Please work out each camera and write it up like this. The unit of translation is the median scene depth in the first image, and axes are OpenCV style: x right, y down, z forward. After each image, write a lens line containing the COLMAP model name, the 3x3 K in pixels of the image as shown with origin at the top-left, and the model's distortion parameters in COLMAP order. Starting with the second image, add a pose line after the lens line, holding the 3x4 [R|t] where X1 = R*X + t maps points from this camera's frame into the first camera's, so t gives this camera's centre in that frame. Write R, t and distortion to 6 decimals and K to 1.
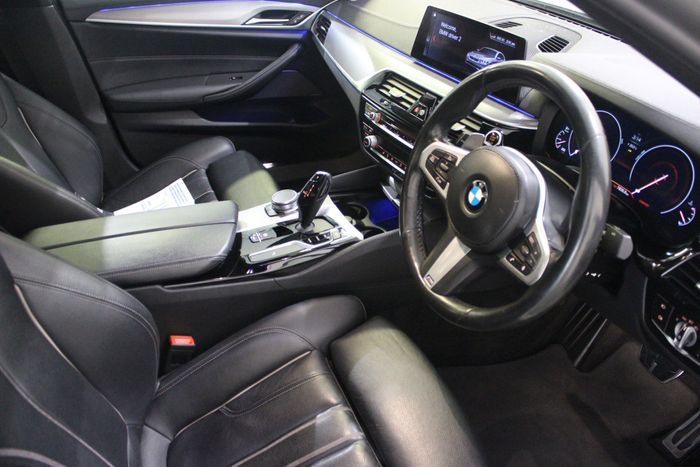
lens RADIAL K [[577.0, 0, 350.0], [0, 577.0, 233.5], [0, 0, 1]] dist [-0.160207, 0.137706]
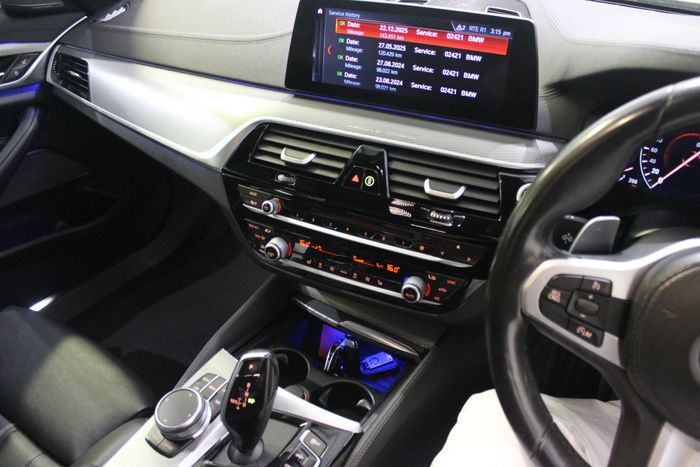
lens RADIAL K [[577.0, 0, 350.0], [0, 577.0, 233.5], [0, 0, 1]] dist [-0.160207, 0.137706]
pose [[0.840958, -0.343915, 0.417747, -0.134904], [0.336258, 0.937017, 0.094497, -0.199469], [-0.423935, 0.061003, 0.903636, 0.433271]]
